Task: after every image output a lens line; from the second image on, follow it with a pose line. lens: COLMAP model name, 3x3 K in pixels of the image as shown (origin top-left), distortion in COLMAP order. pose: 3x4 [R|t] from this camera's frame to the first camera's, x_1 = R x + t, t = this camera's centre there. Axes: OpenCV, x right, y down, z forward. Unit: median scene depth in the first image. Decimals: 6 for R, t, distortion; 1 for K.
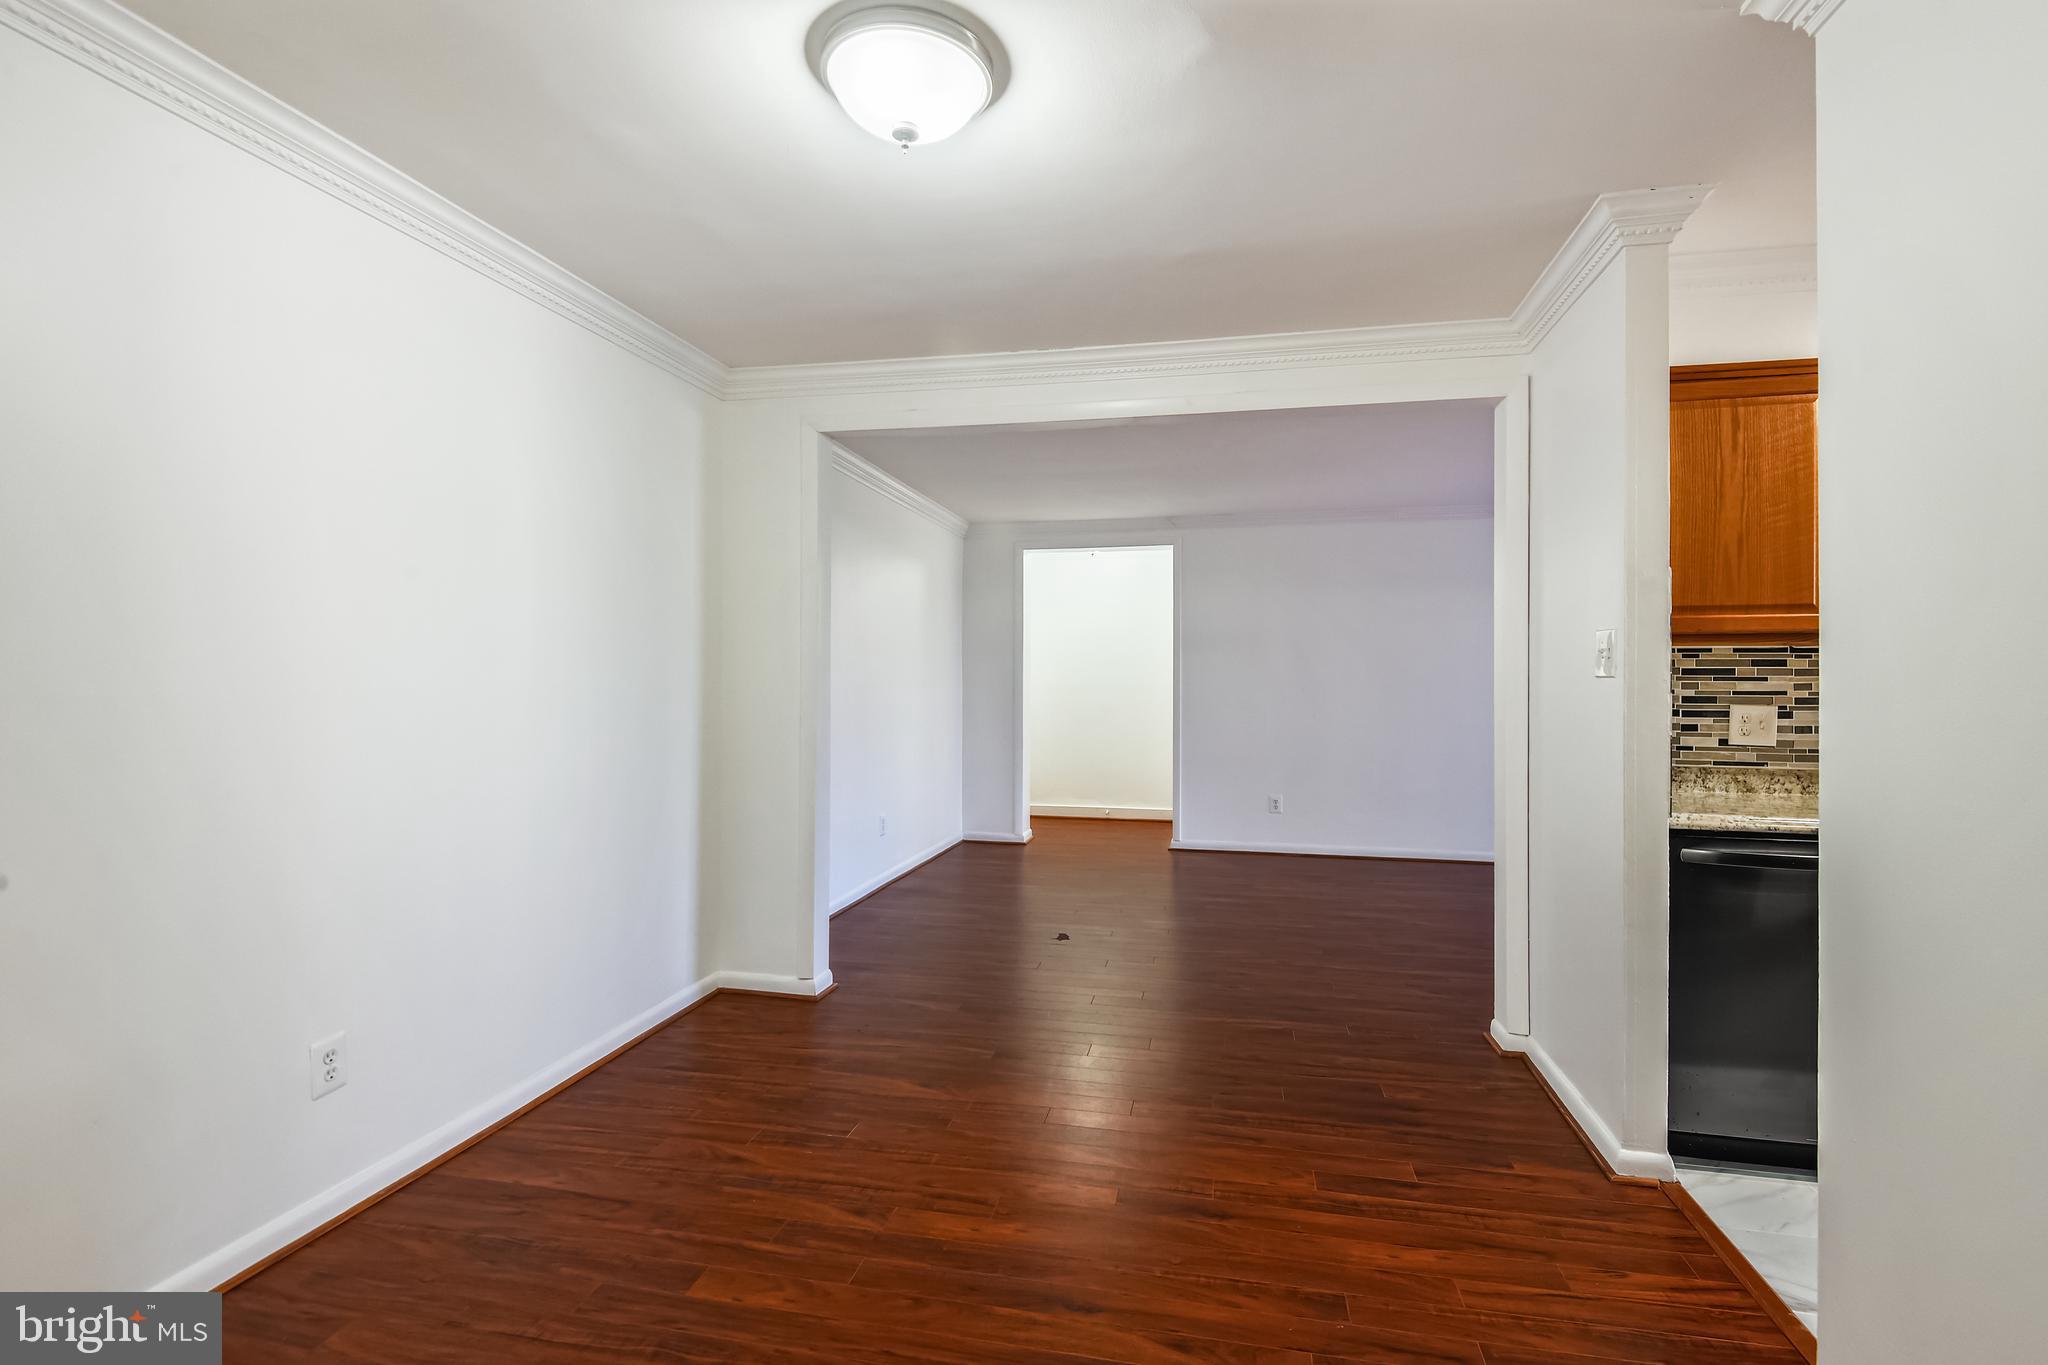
lens RADIAL K [[940.7, 0, 1035.0], [0, 940.7, 670.6], [0, 0, 1]] dist [0.026398, -0.019241]
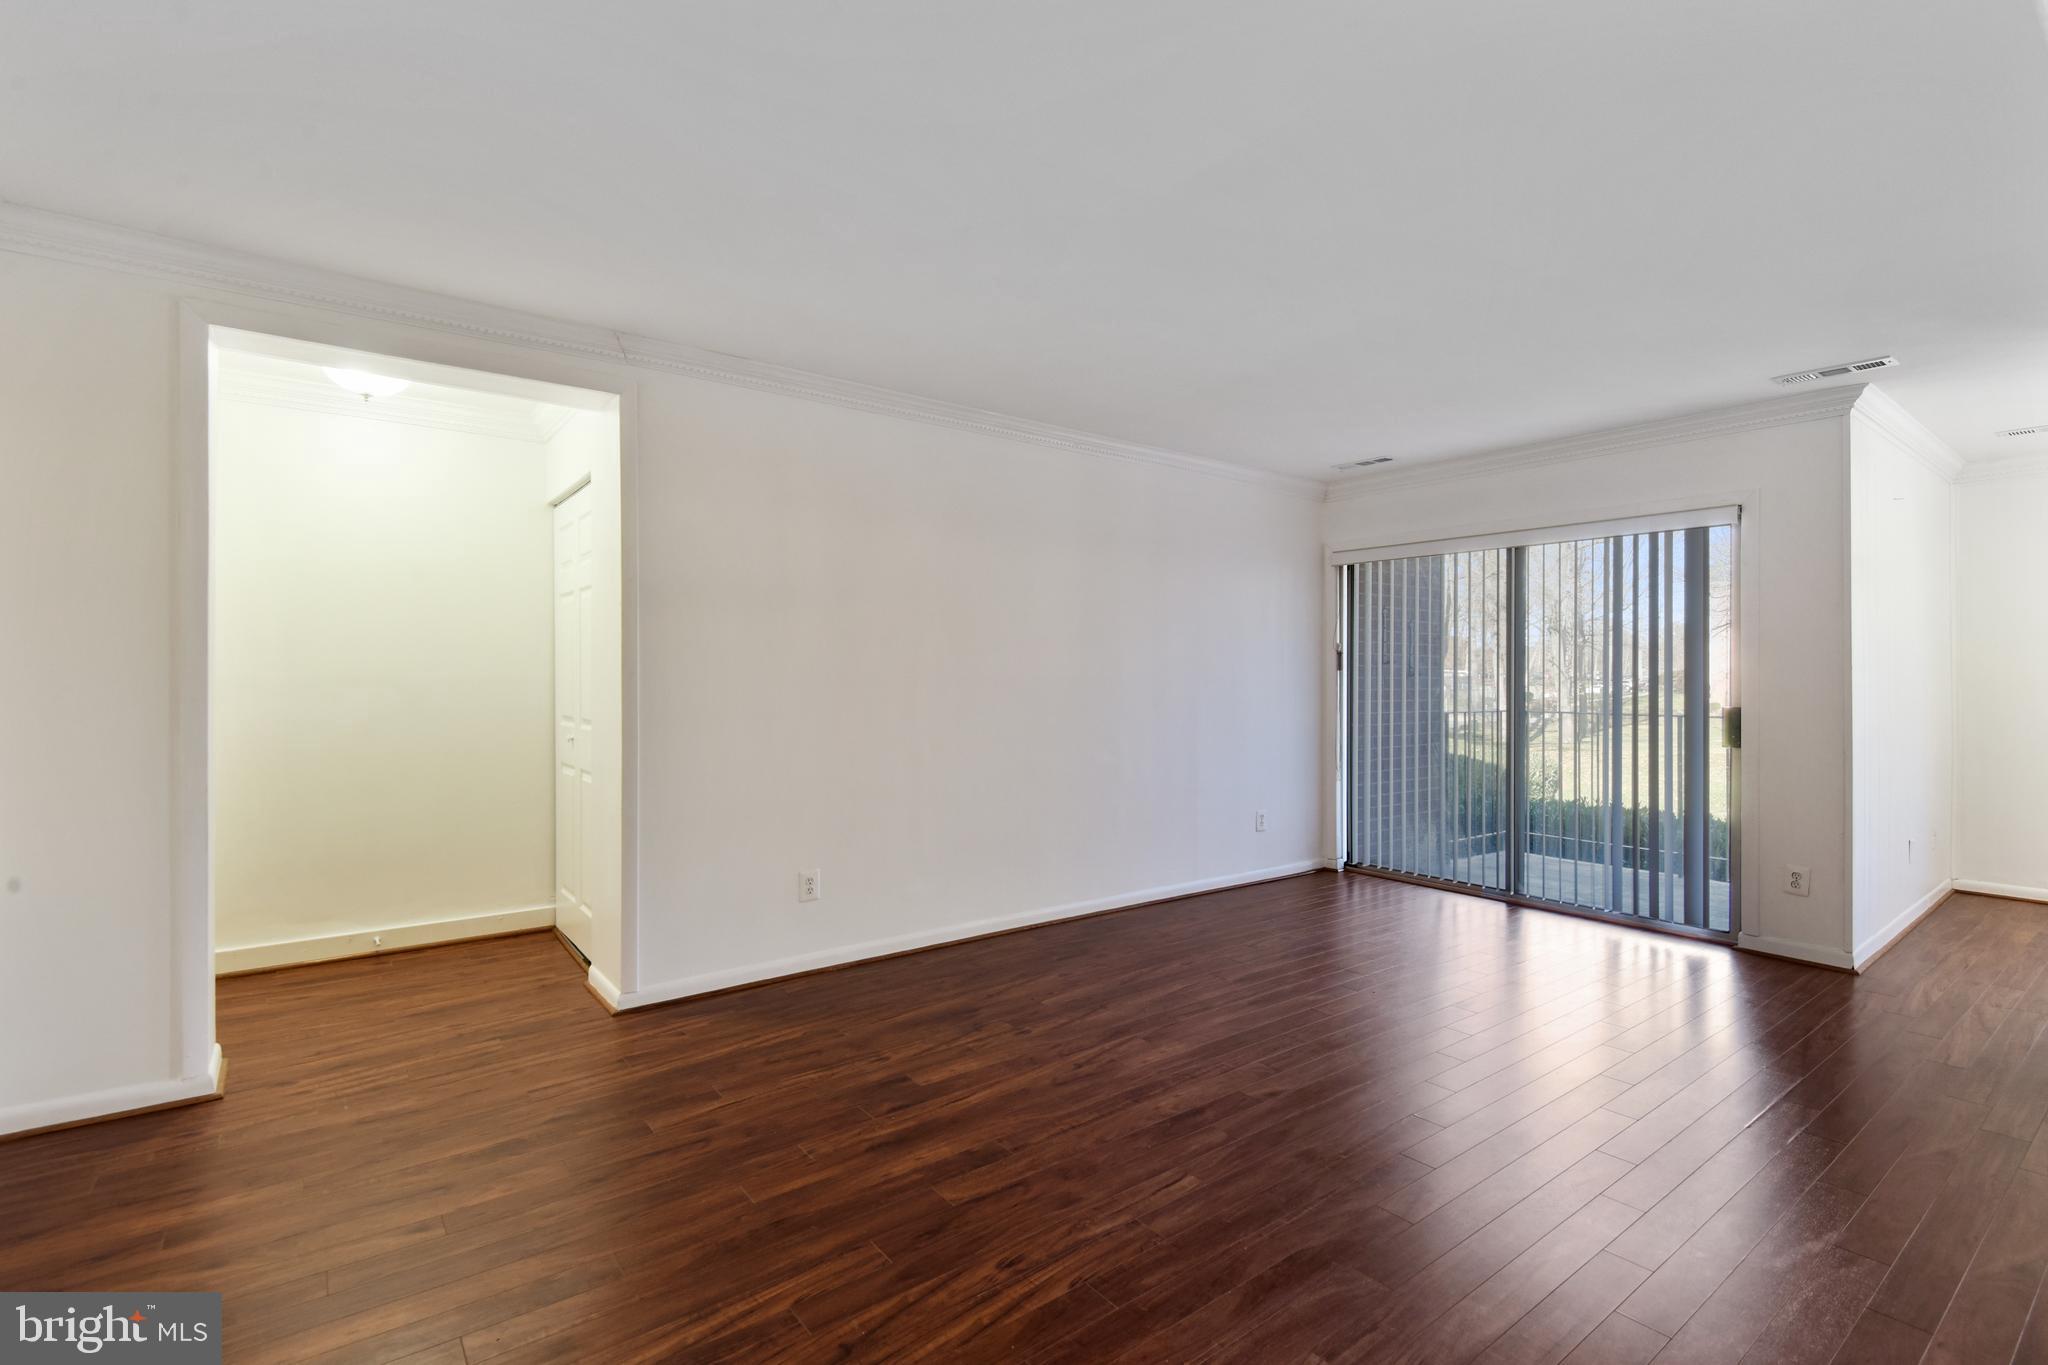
lens RADIAL K [[925.1, 0, 1026.7], [0, 925.1, 676.0], [0, 0, 1]] dist [0.013213, -0.014772]
pose [[0.661658, -0.013200, 0.749690, -0.075894], [0.001054, 0.999860, 0.016675, 0.004468], [-0.749805, -0.010243, 0.661579, 0.523354]]
